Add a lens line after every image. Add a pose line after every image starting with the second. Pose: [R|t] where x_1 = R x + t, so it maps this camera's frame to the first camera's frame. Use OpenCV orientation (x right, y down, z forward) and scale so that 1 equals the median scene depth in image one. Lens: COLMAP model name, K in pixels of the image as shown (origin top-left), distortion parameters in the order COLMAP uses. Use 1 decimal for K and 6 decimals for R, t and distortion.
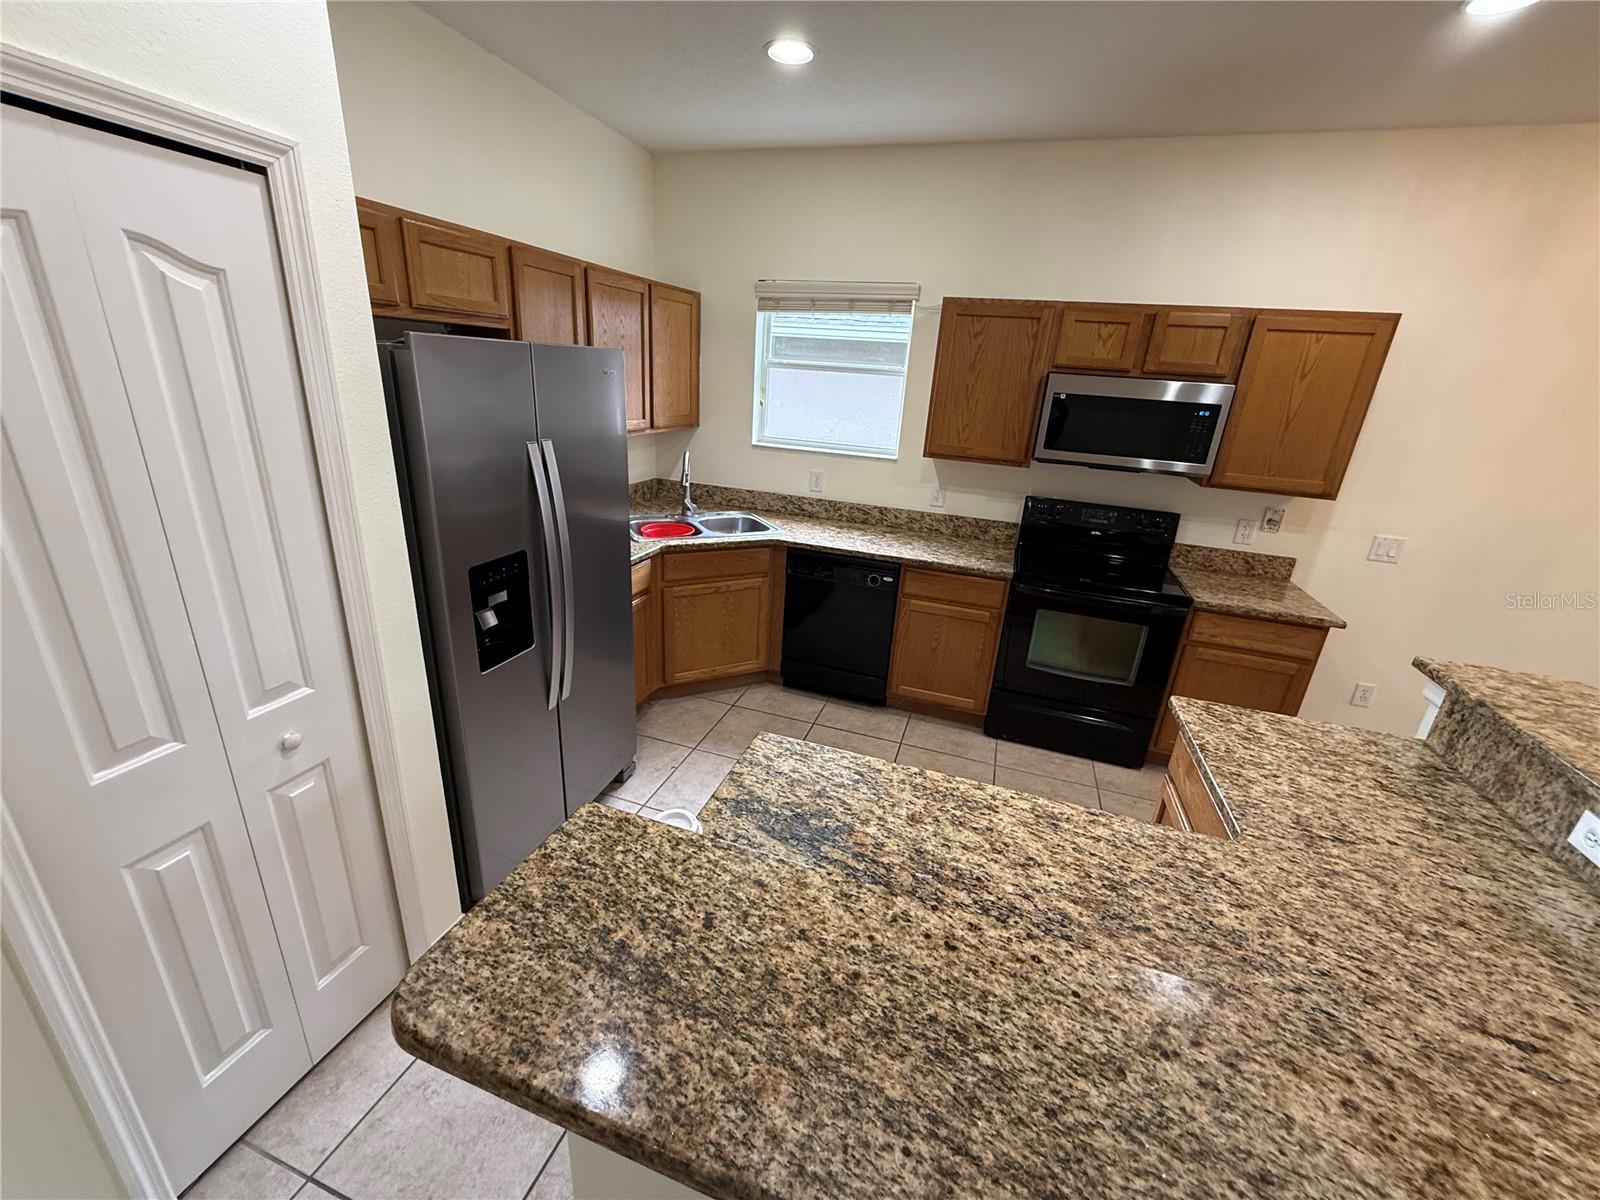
lens RADIAL K [[638.8, 0, 800.6], [0, 638.8, 600.0], [0, 0, 1]] dist [0.000920, -0.000268]
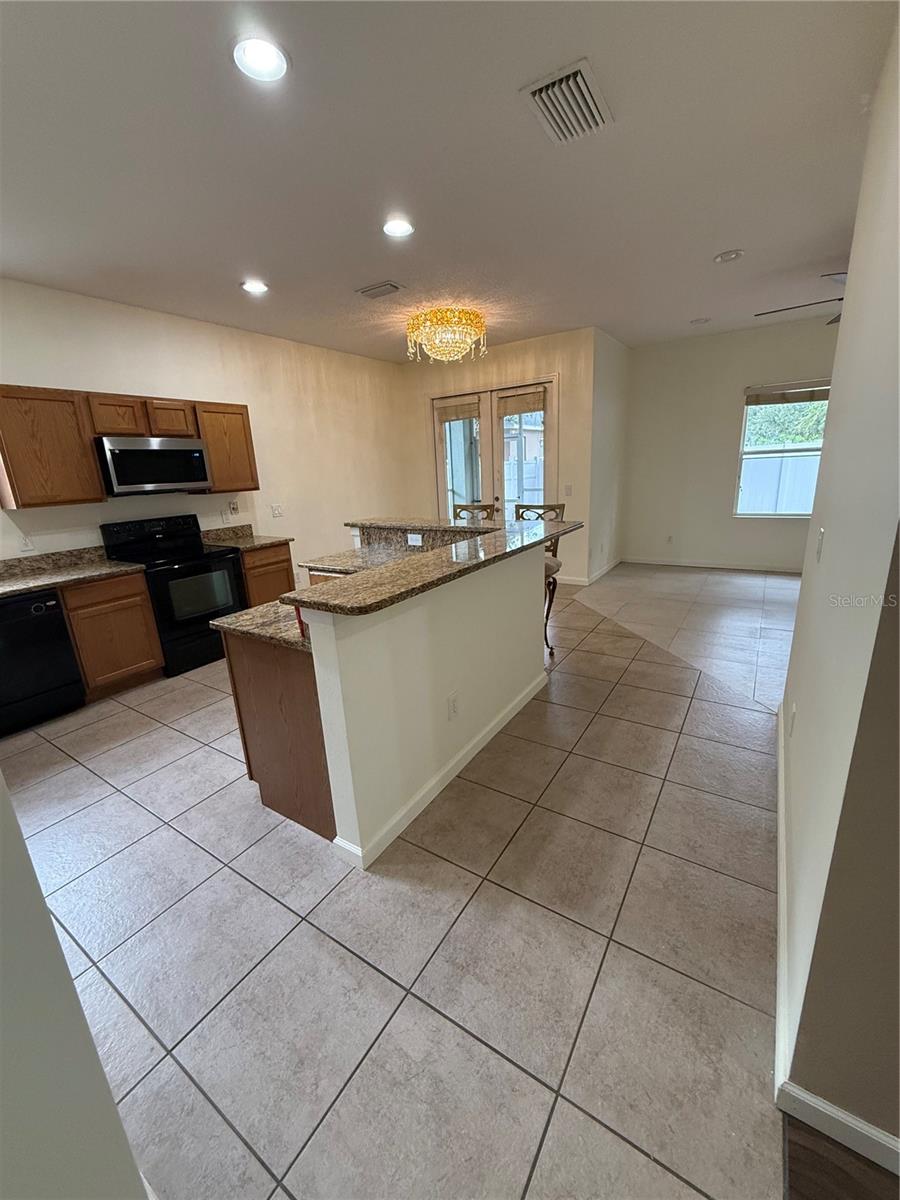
lens RADIAL K [[479.1, 0, 442.2], [0, 479.1, 597.7], [0, 0, 1]] dist [0.000920, -0.000268]
pose [[0.262690, -0.329028, 0.907047, -0.532971], [0.392421, 0.895235, 0.211094, 0.063098], [-0.881476, 0.300492, 0.364287, -0.018931]]
